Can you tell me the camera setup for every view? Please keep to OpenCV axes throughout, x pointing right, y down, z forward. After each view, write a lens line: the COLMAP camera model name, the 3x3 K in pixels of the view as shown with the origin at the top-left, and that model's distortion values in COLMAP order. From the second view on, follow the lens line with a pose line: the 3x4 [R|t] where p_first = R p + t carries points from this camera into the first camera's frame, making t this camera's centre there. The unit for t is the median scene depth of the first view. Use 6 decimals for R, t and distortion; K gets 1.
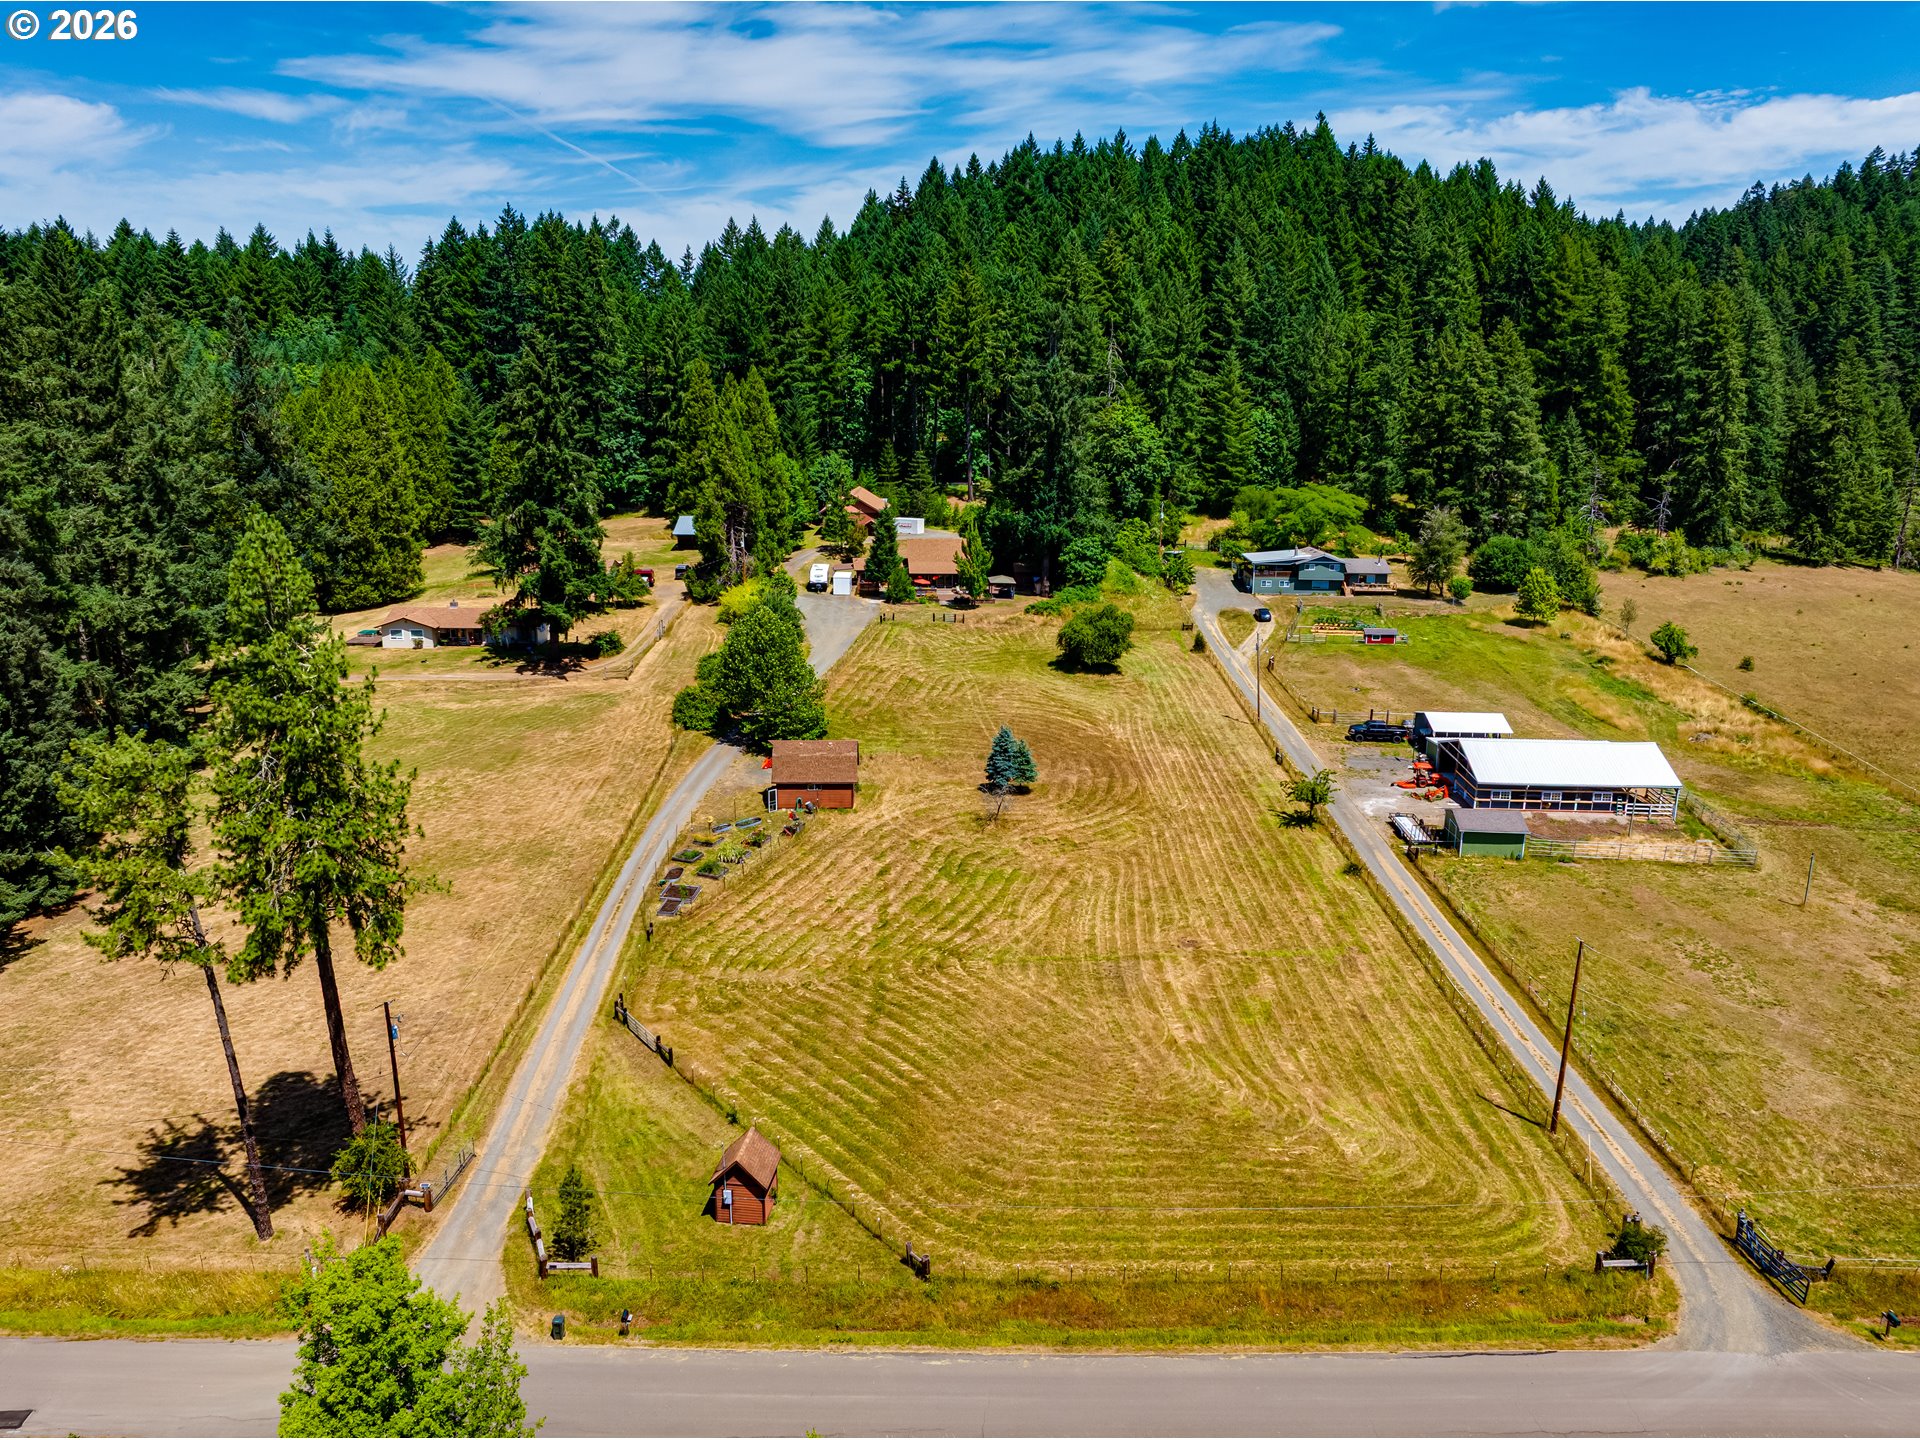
lens RADIAL K [[1389.9, 0, 960.0], [0, 1389.9, 720.0], [0, 0, 1]] dist [-0.053368, -0.001466]
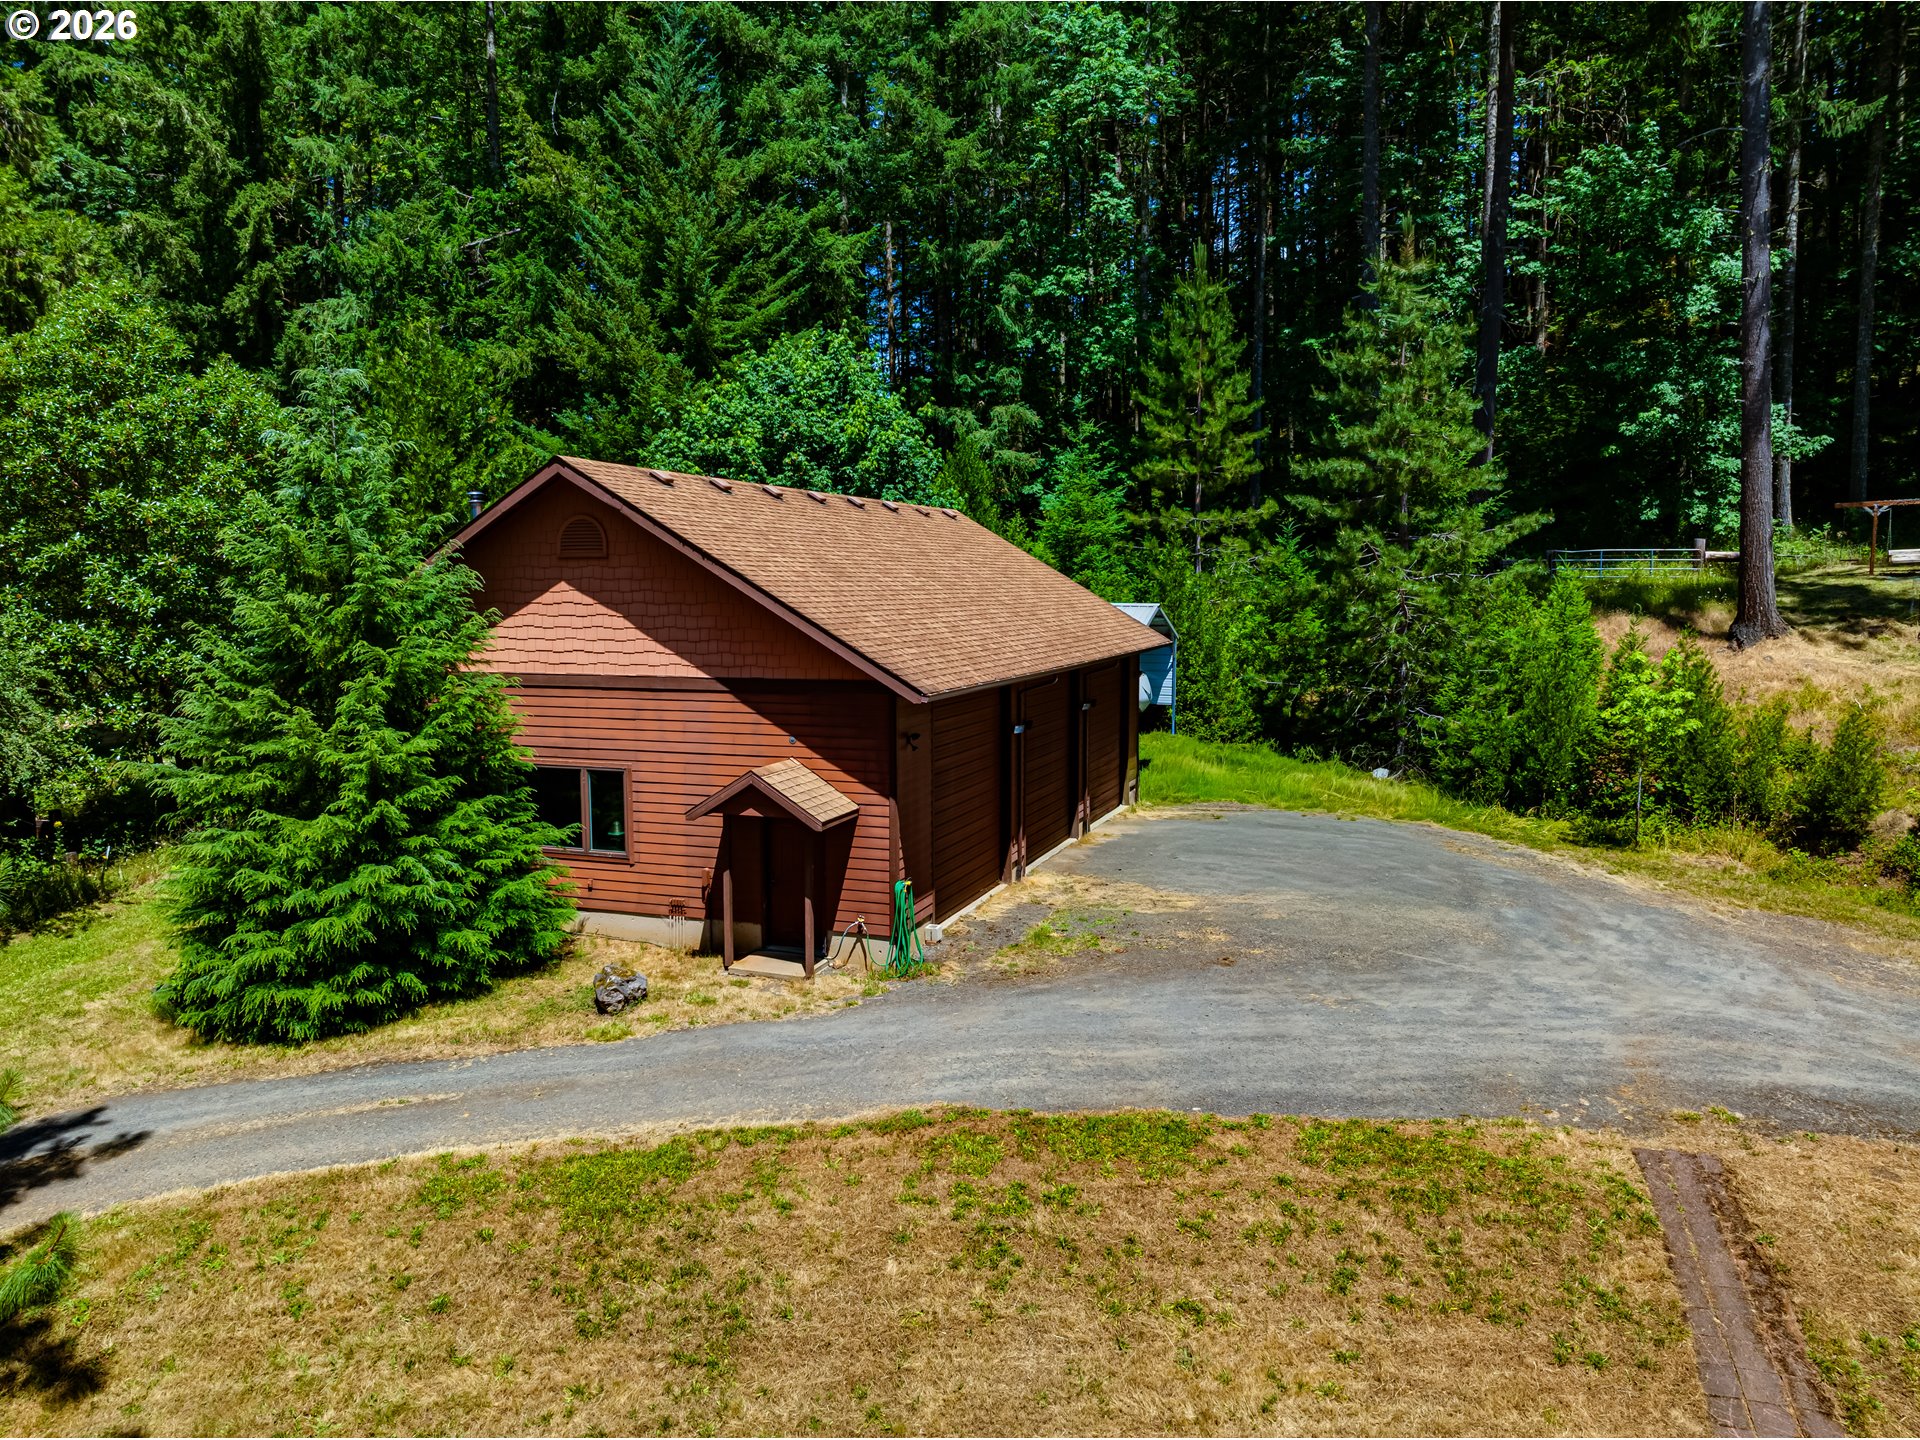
lens RADIAL K [[1340.8, 0, 958.8], [0, 1340.8, 678.2], [0, 0, 1]] dist [0.005116, 0.003290]
pose [[0.943428, 0.009346, -0.331445, -0.032879], [-0.068268, 0.983661, -0.166584, -0.161334], [0.324473, 0.179787, 0.928652, 1.093139]]
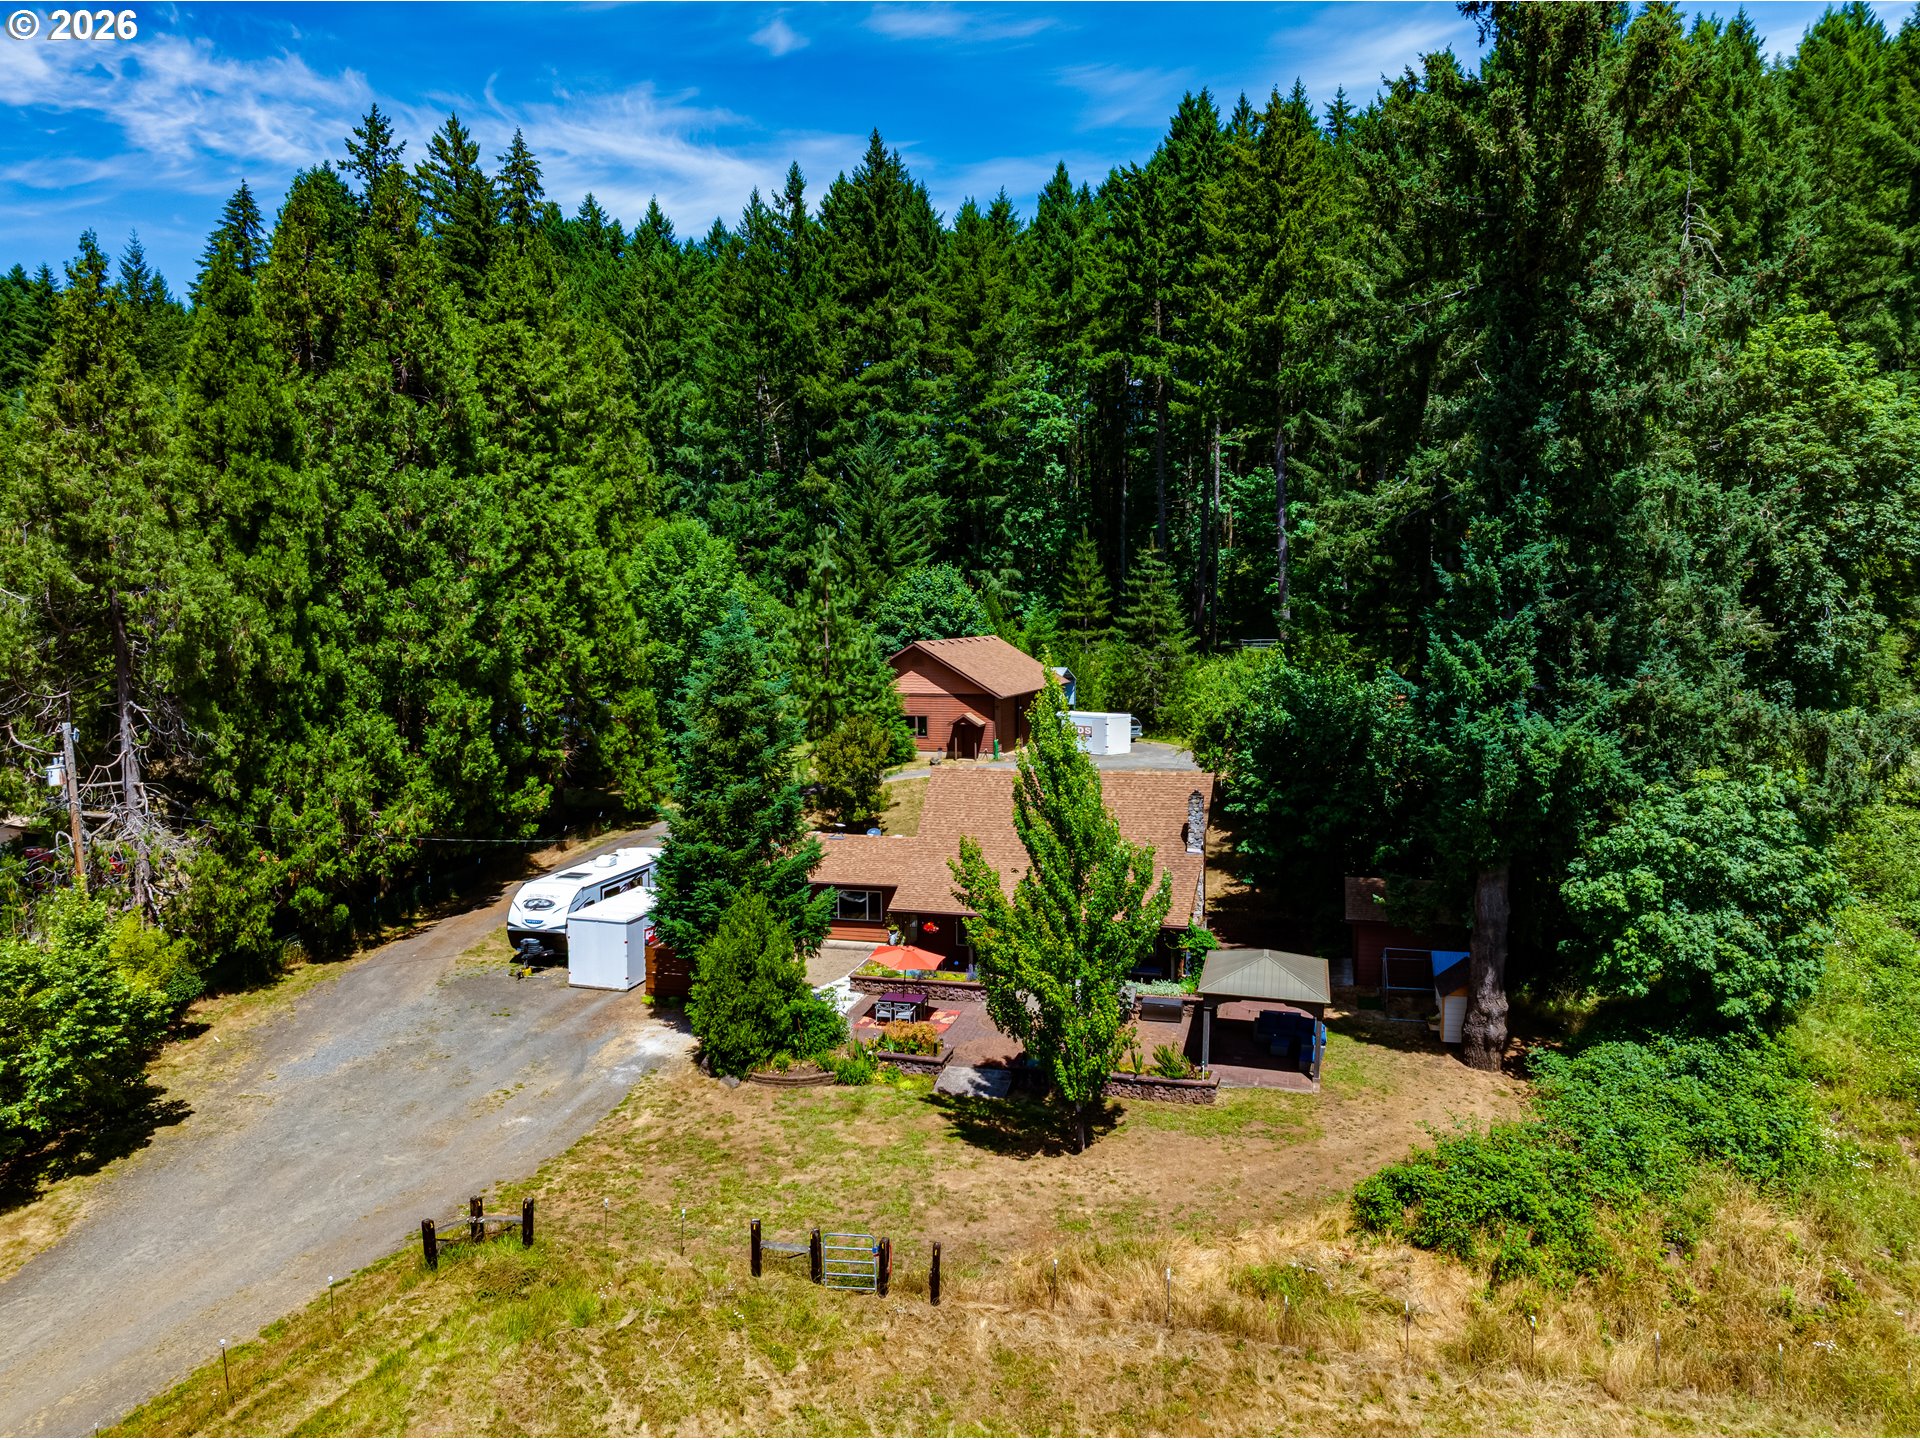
lens RADIAL K [[1349.7, 0, 960.0], [0, 1349.7, 720.0], [0, 0, 1]] dist [-0.048156, 0.005830]
pose [[0.950403, 0.009582, -0.310874, 0.049088], [-0.060295, 0.986239, -0.153938, -0.105380], [0.305121, 0.165047, 0.937902, 0.794583]]
